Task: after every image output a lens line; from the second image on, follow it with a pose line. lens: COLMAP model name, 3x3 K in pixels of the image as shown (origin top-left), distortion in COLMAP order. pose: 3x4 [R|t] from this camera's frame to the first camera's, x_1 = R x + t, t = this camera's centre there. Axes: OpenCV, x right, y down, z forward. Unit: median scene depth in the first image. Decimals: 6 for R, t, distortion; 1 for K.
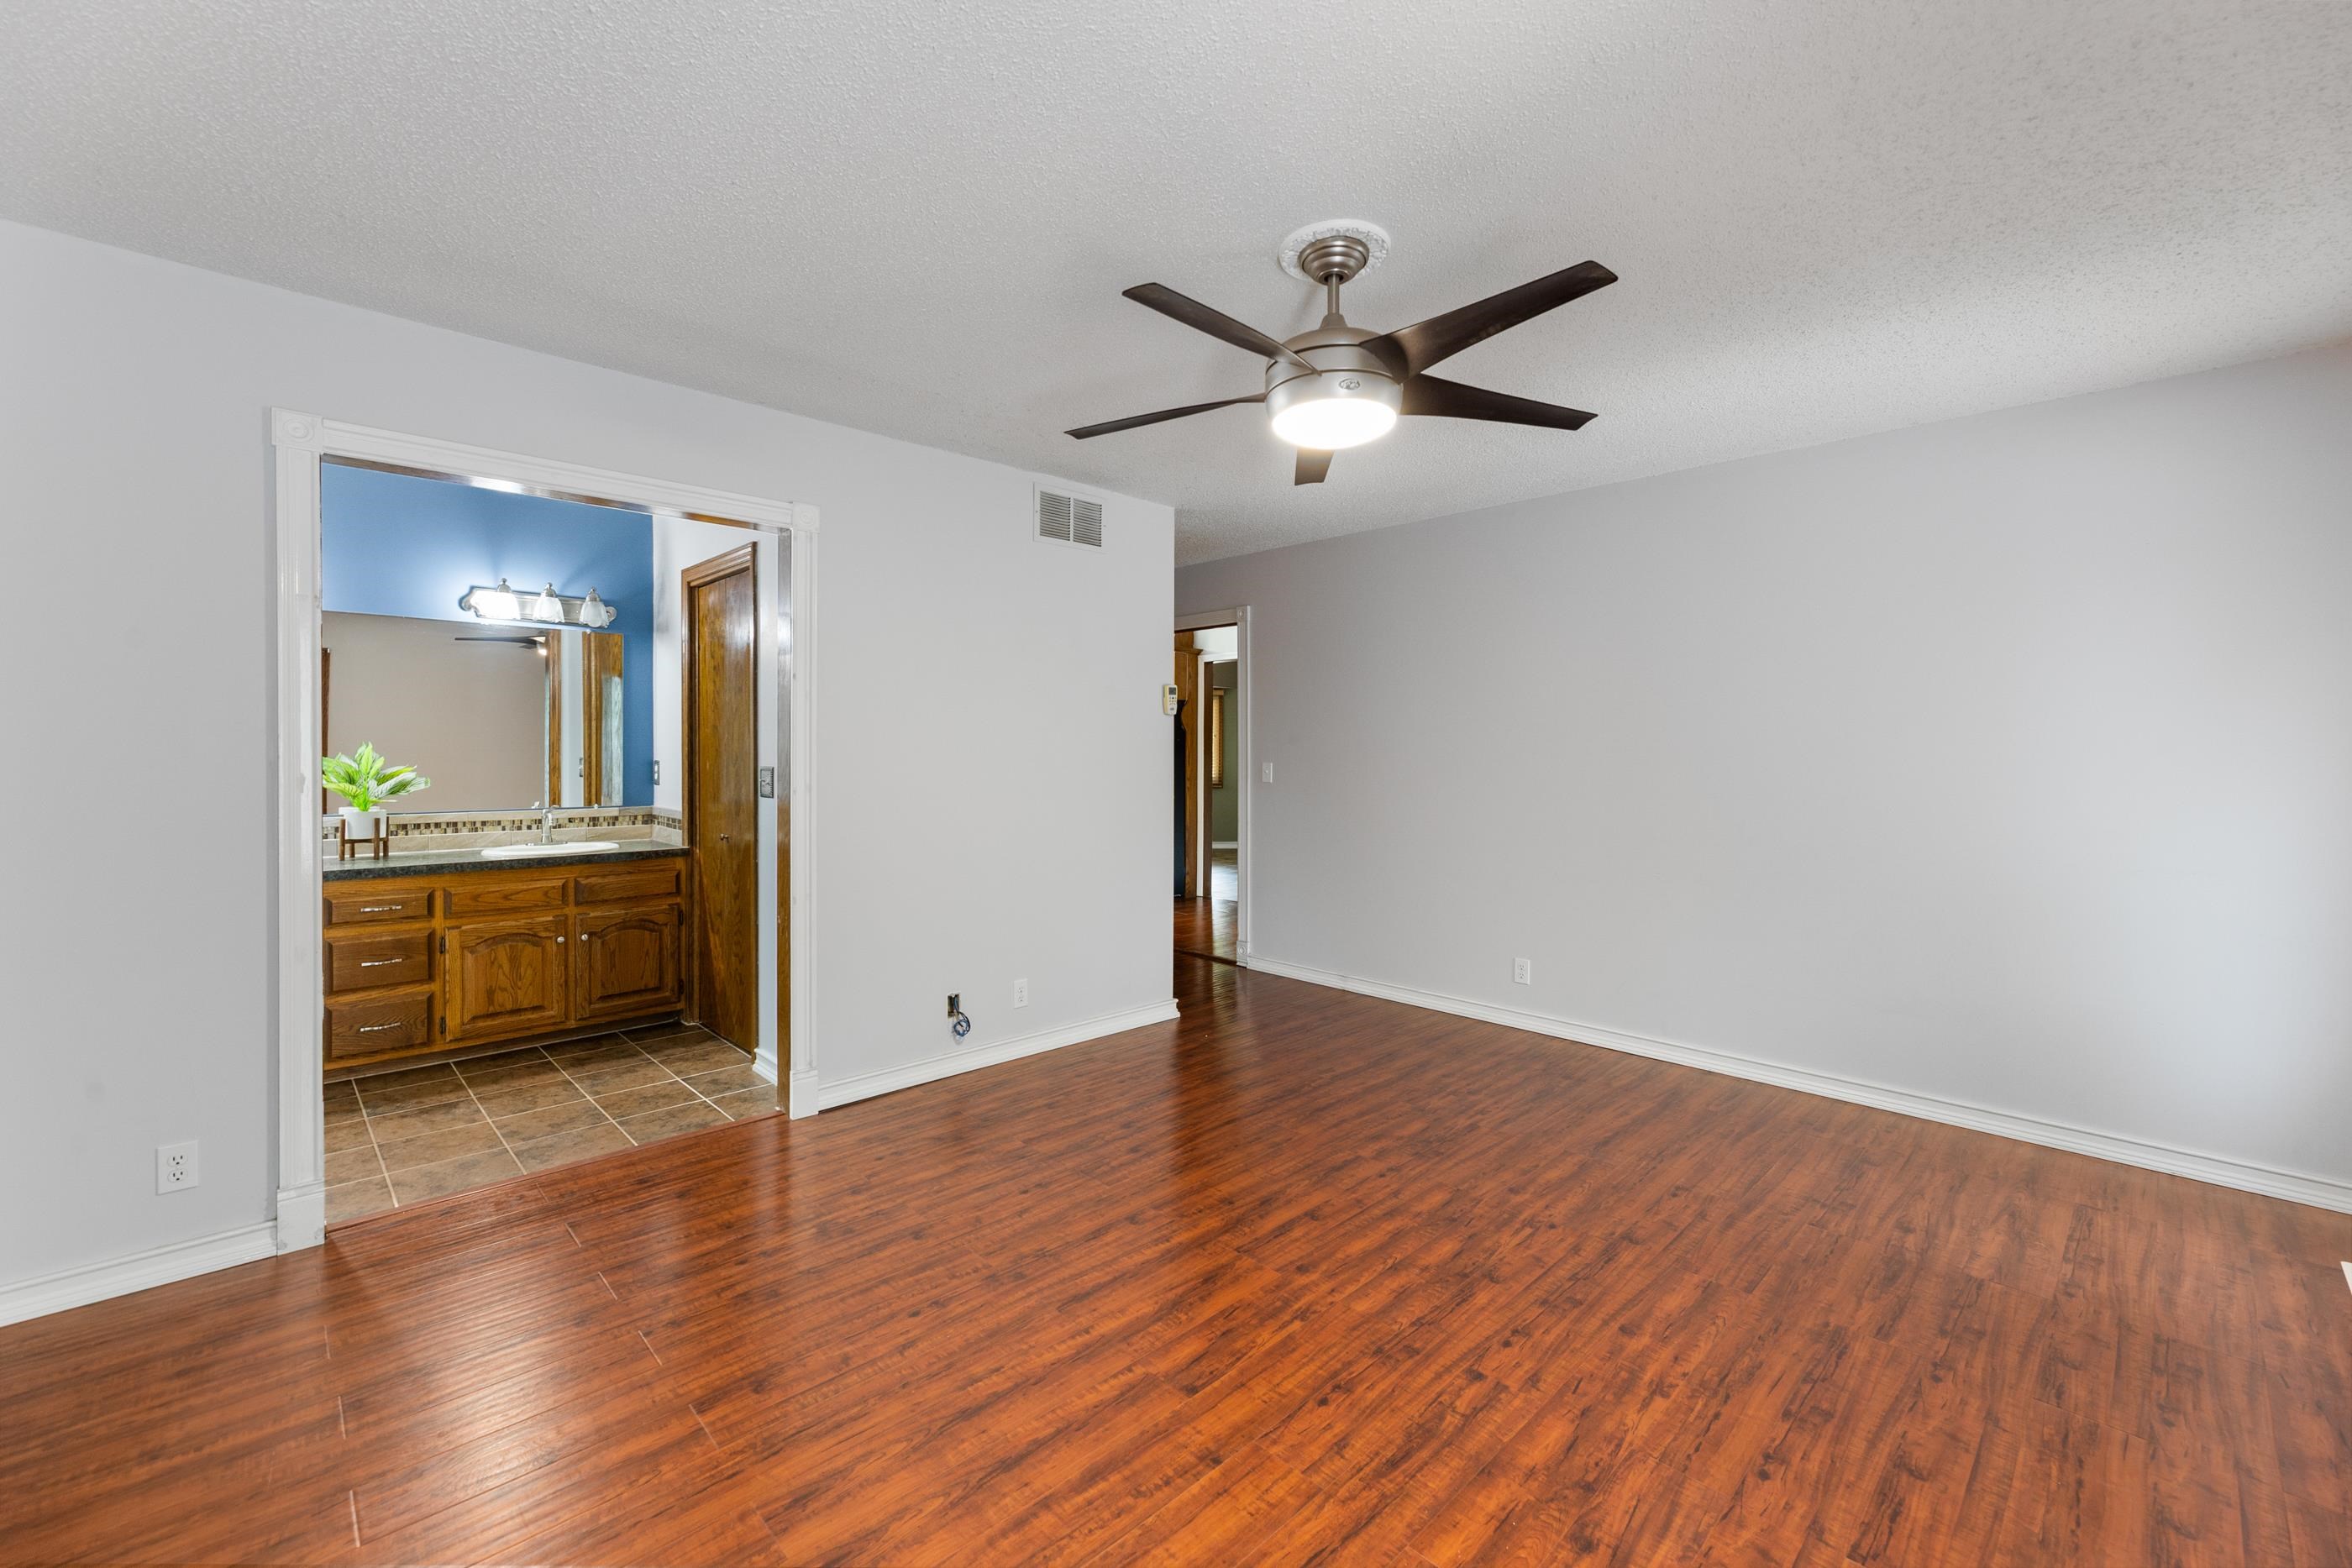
lens RADIAL K [[957.3, 0, 1178.6], [0, 957.3, 767.2], [0, 0, 1]] dist [0.000347, -0.000073]
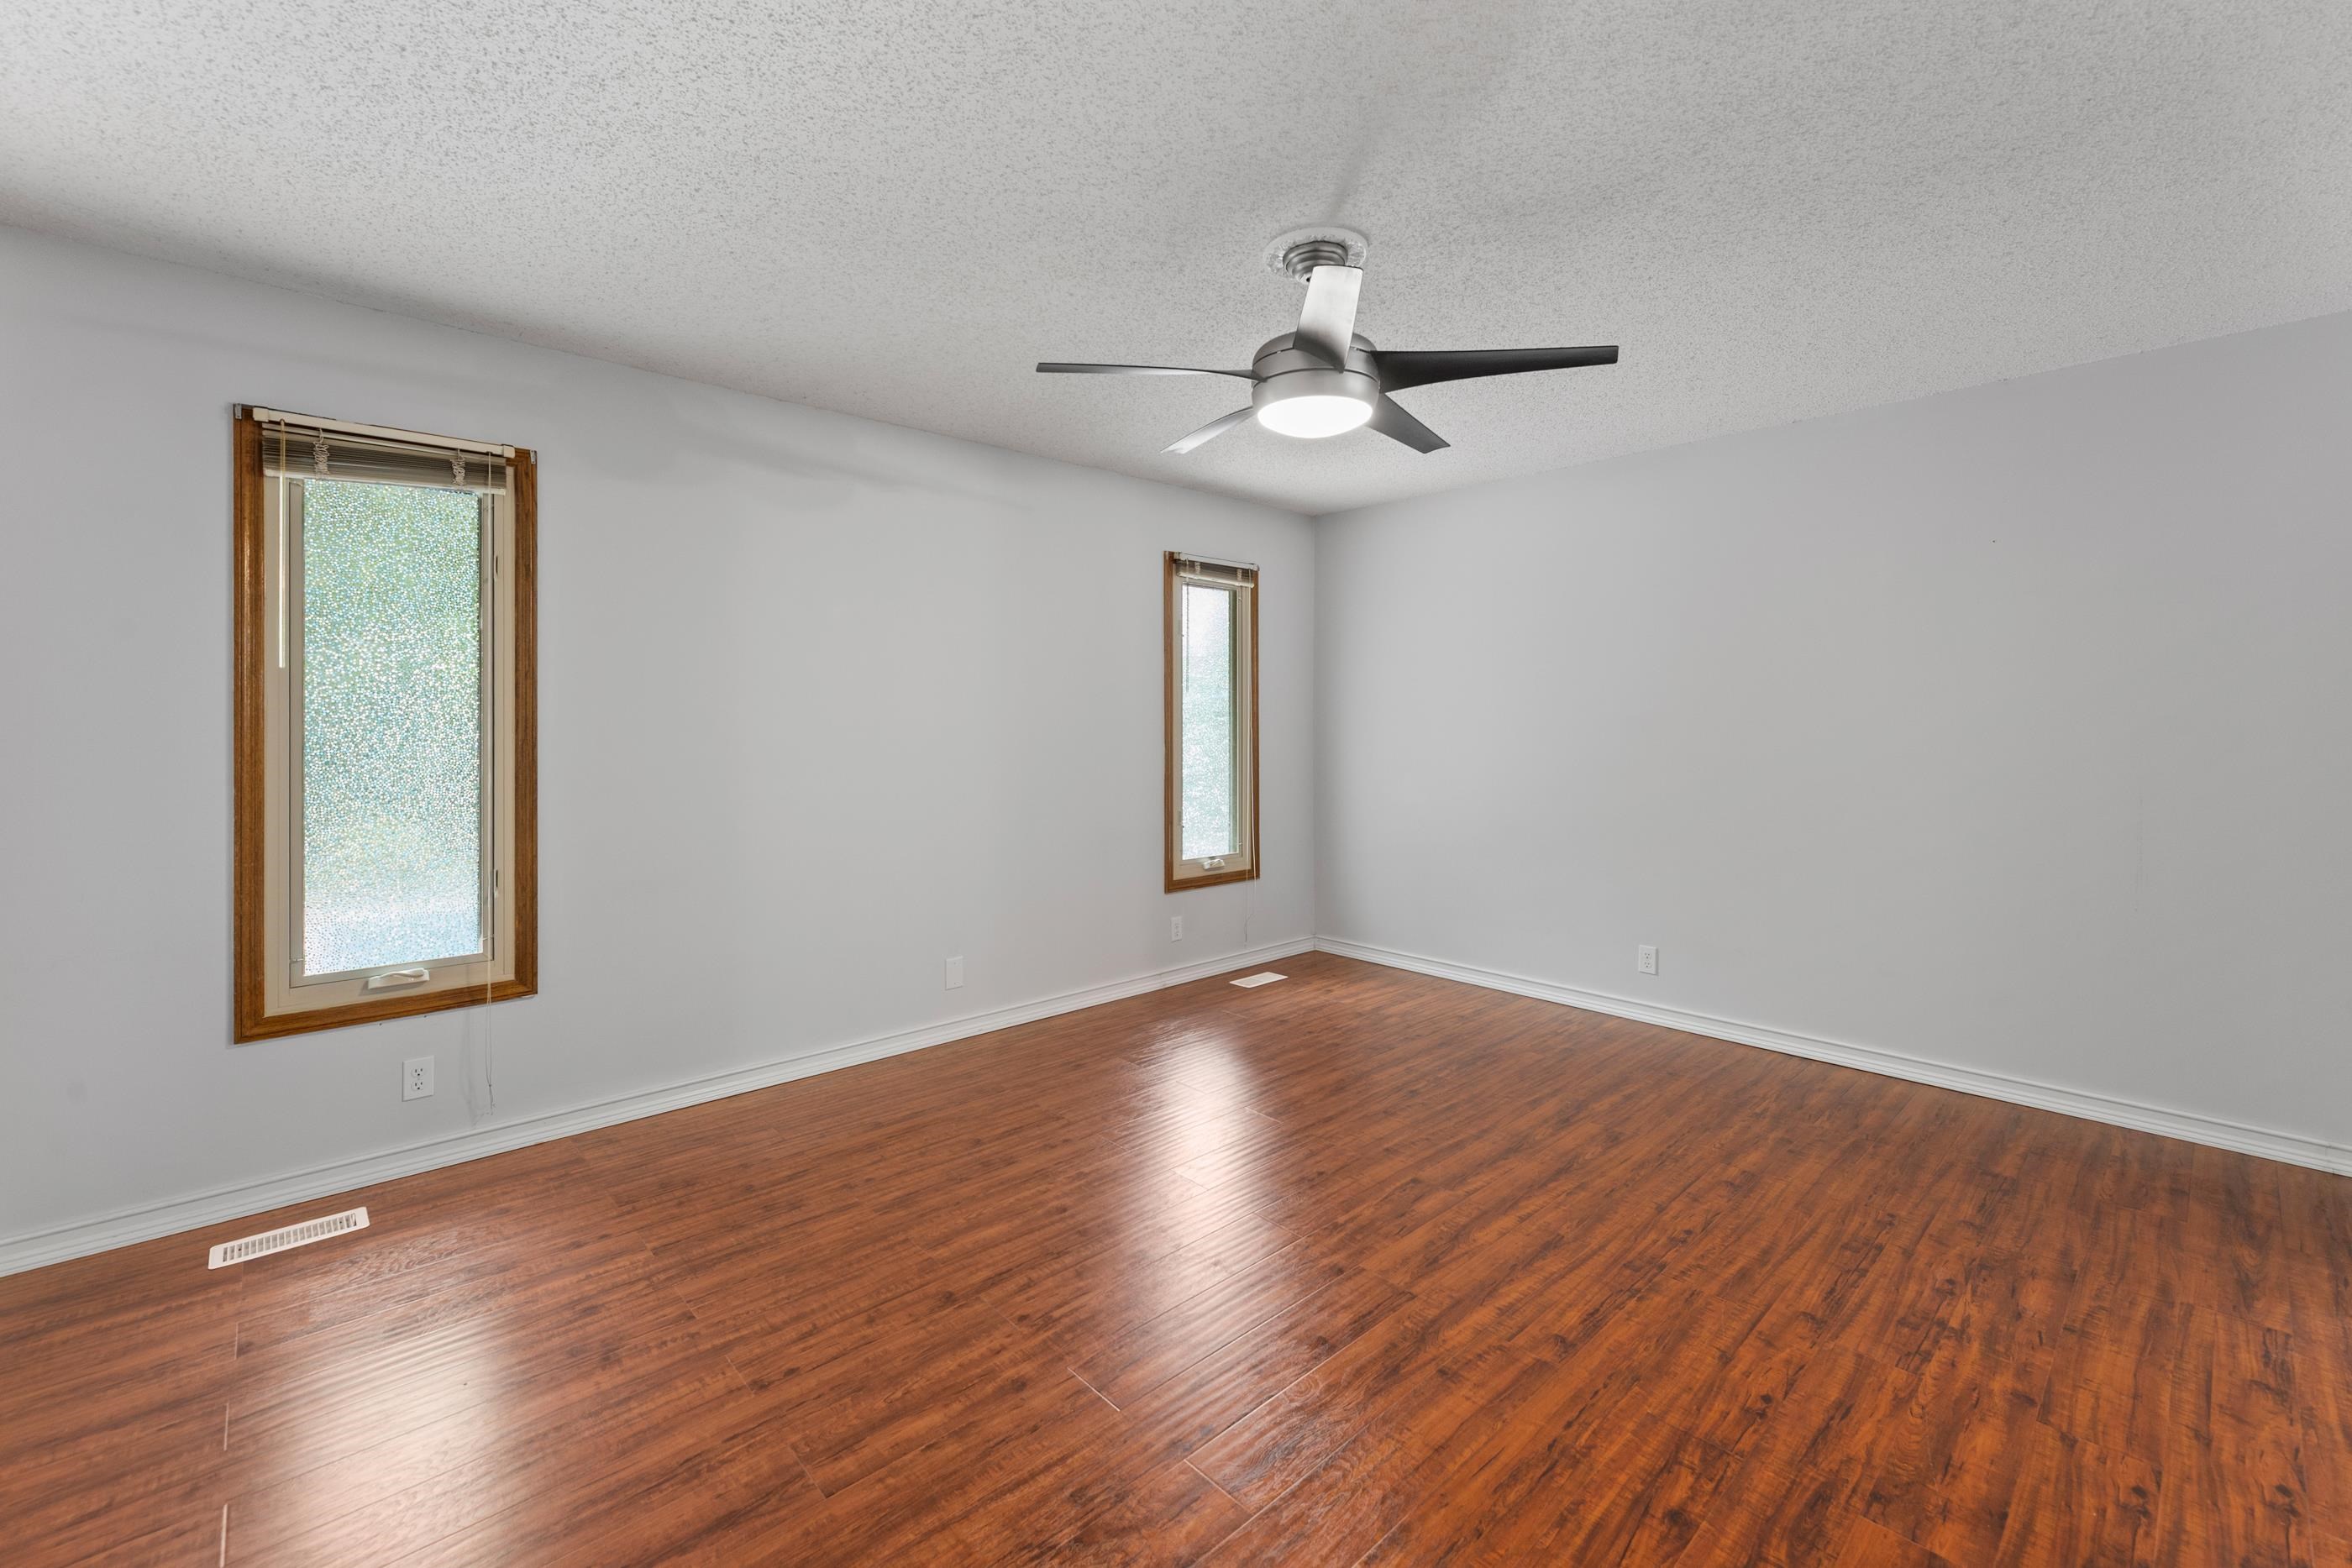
lens RADIAL K [[957.3, 0, 1171.9], [0, 957.3, 718.4], [0, 0, 1]] dist [0.000347, -0.000073]
pose [[-0.999475, -0.003377, 0.032232, 0.274686], [-0.002925, 0.999897, 0.014063, -0.035185], [-0.032276, 0.013961, -0.999381, 2.022744]]
